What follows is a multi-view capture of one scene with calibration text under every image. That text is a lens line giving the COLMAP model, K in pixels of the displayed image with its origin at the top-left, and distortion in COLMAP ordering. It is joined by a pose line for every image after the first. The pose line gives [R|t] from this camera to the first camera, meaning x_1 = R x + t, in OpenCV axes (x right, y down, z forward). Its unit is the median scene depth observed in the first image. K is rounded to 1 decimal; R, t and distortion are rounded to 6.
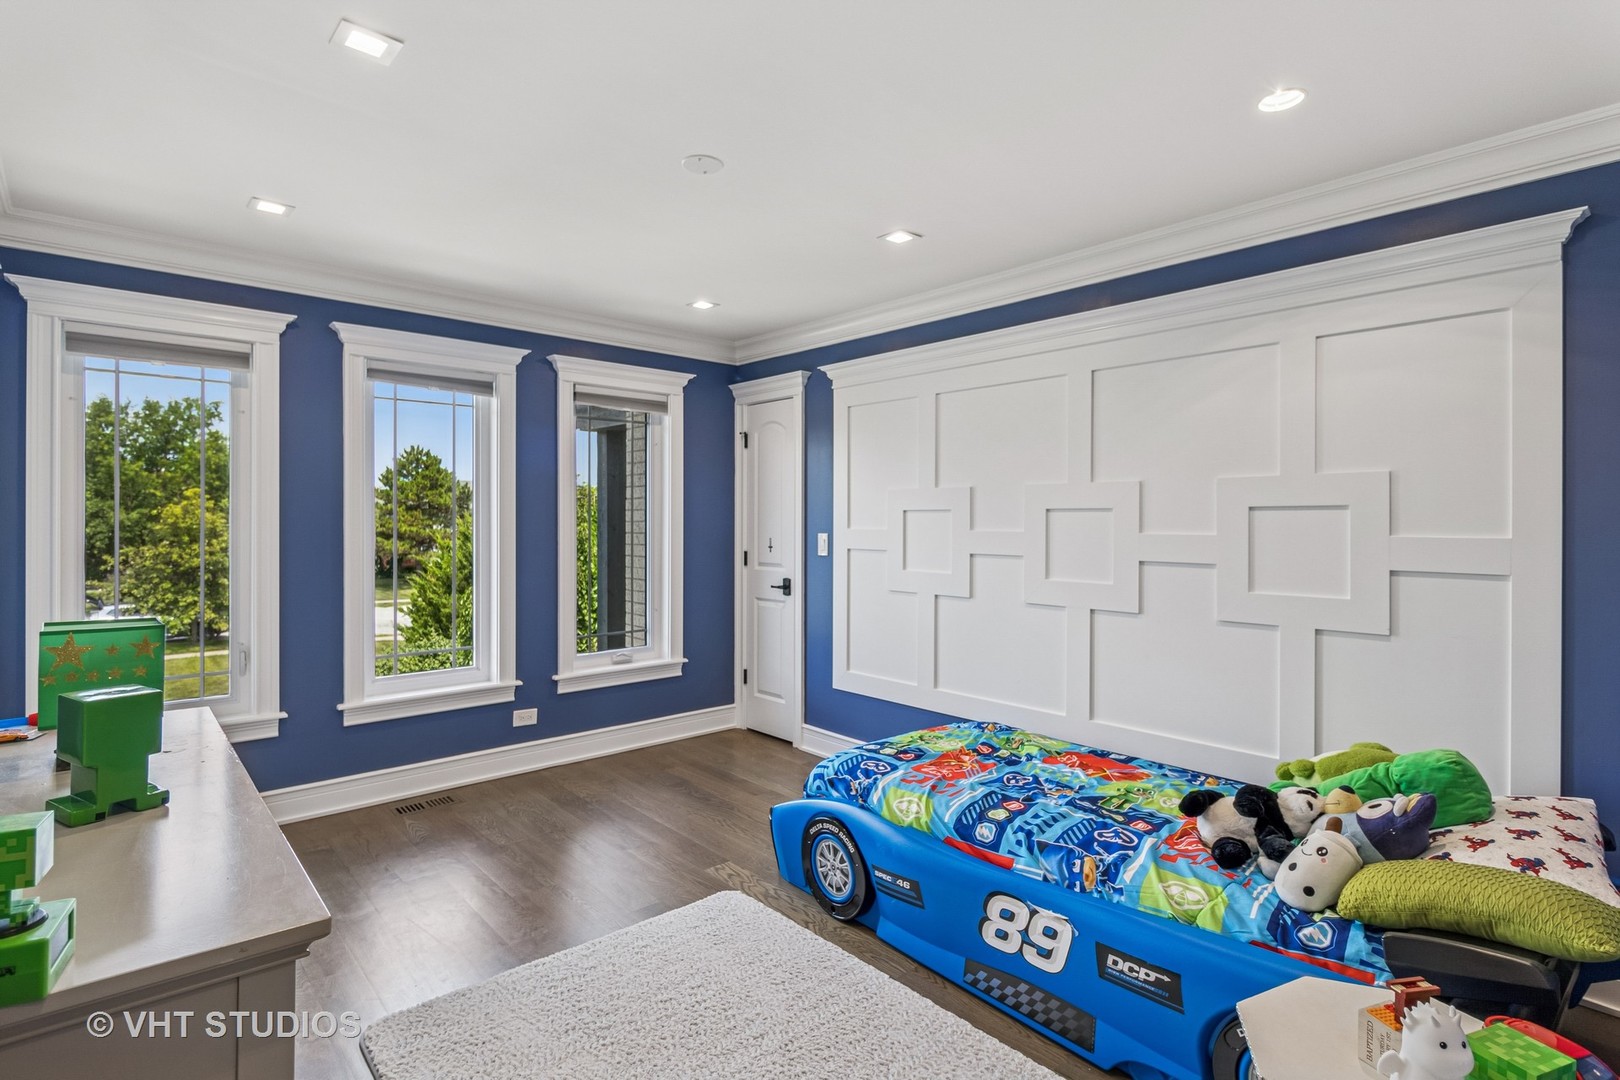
lens RADIAL K [[794.6, 0, 800.1], [0, 794.6, 533.2], [0, 0, 1]] dist [-0.013145, -0.000380]
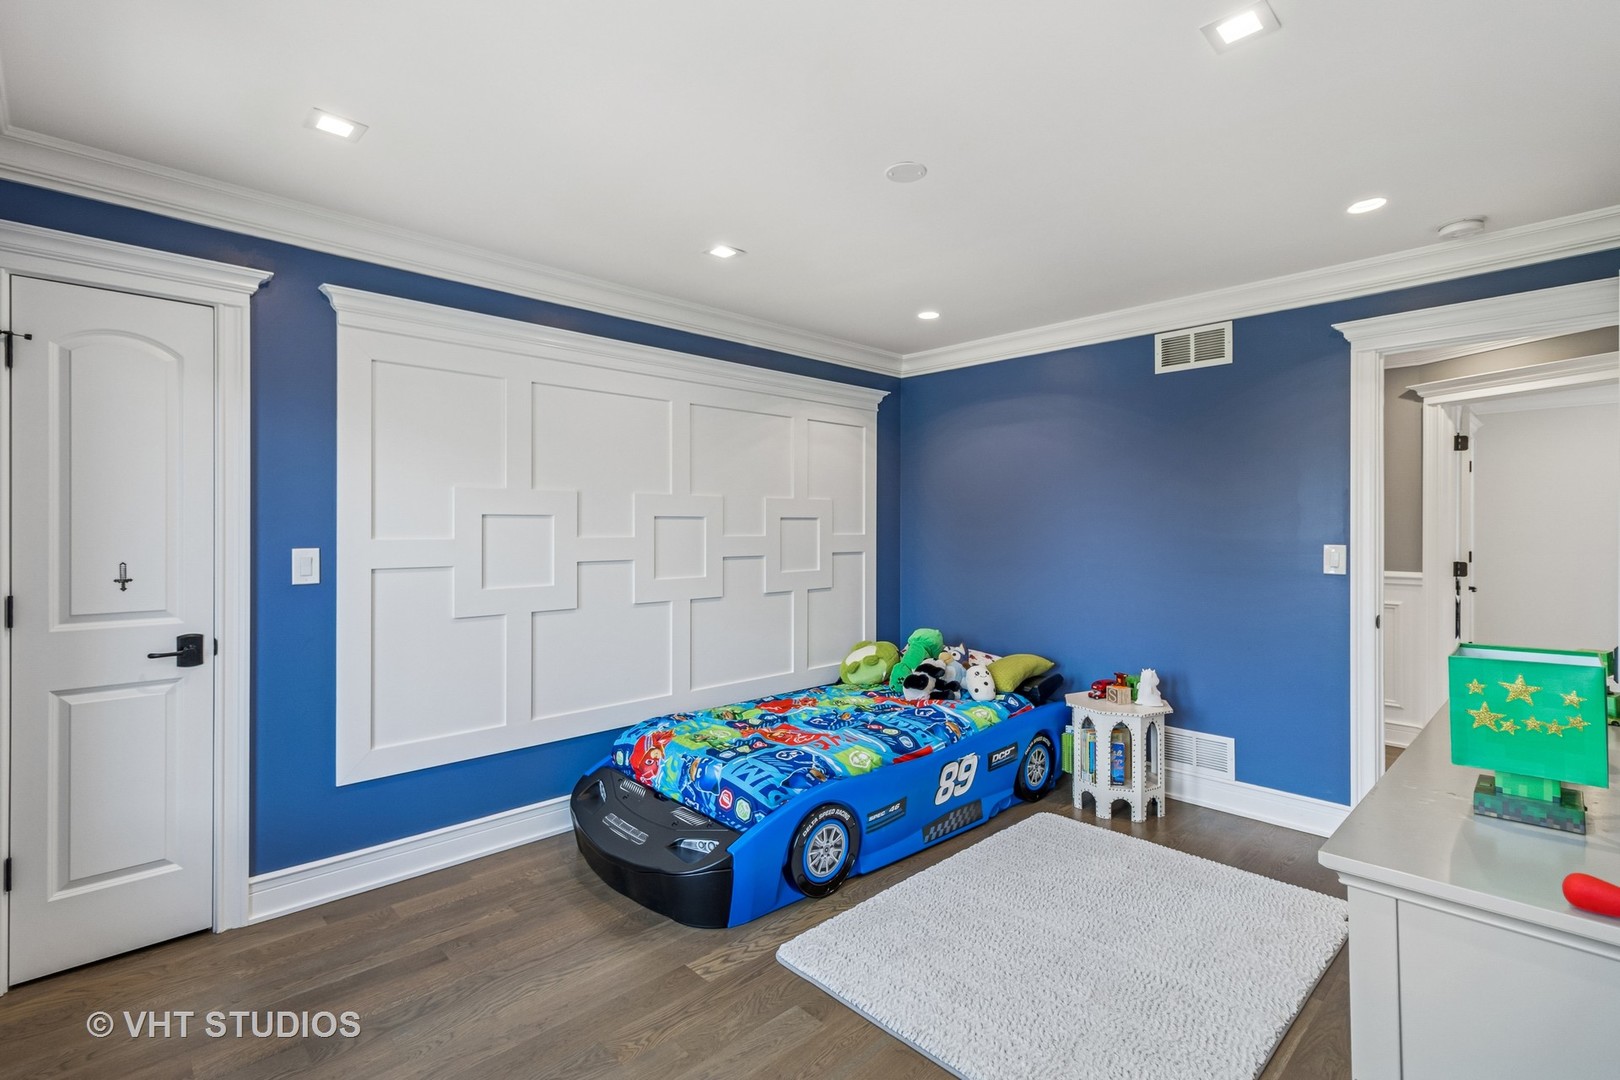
lens RADIAL K [[752.3, 0, 803.9], [0, 752.3, 531.7], [0, 0, 1]] dist [0.000817, -0.000127]
pose [[-0.041512, -0.011479, 0.999072, -0.953994], [0.014703, 0.999819, 0.012099, -0.023525], [-0.999030, 0.015192, -0.041336, 1.044012]]
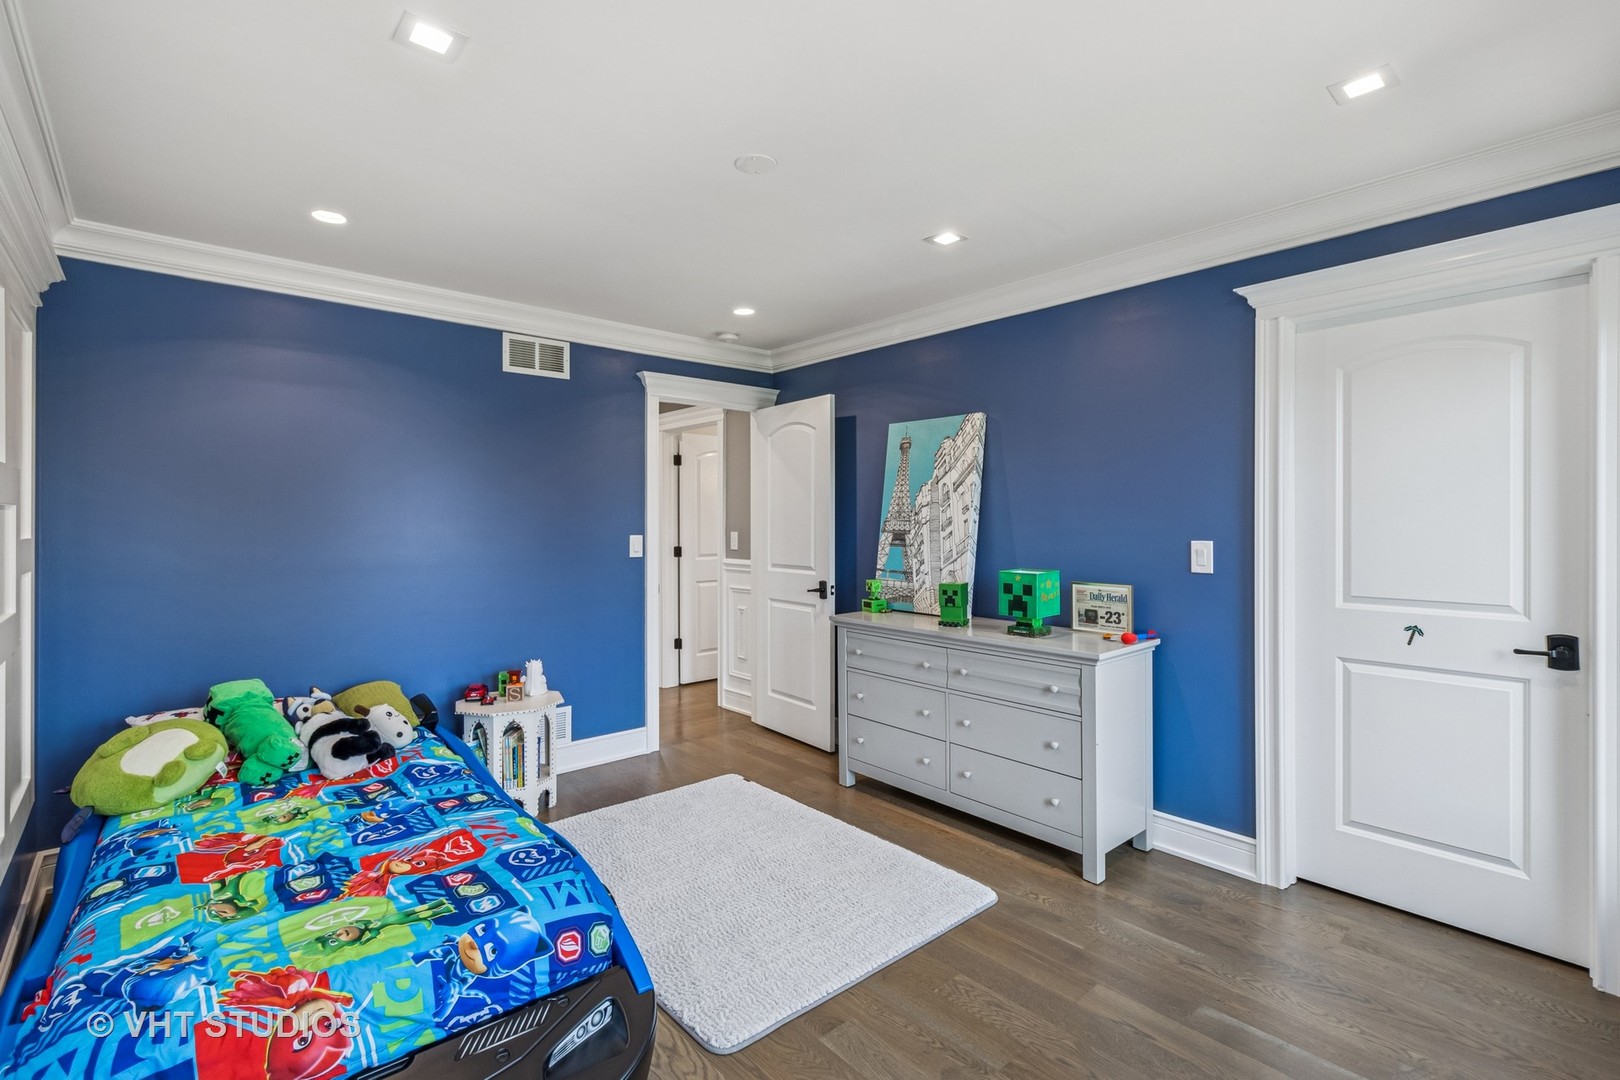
lens RADIAL K [[752.3, 0, 811.8], [0, 752.3, 529.9], [0, 0, 1]] dist [0.000817, -0.000127]
pose [[-0.999964, -0.002207, -0.008252, -0.166353], [-0.002420, 0.999663, 0.025835, -0.029739], [0.008192, 0.025854, -0.999632, 1.736814]]
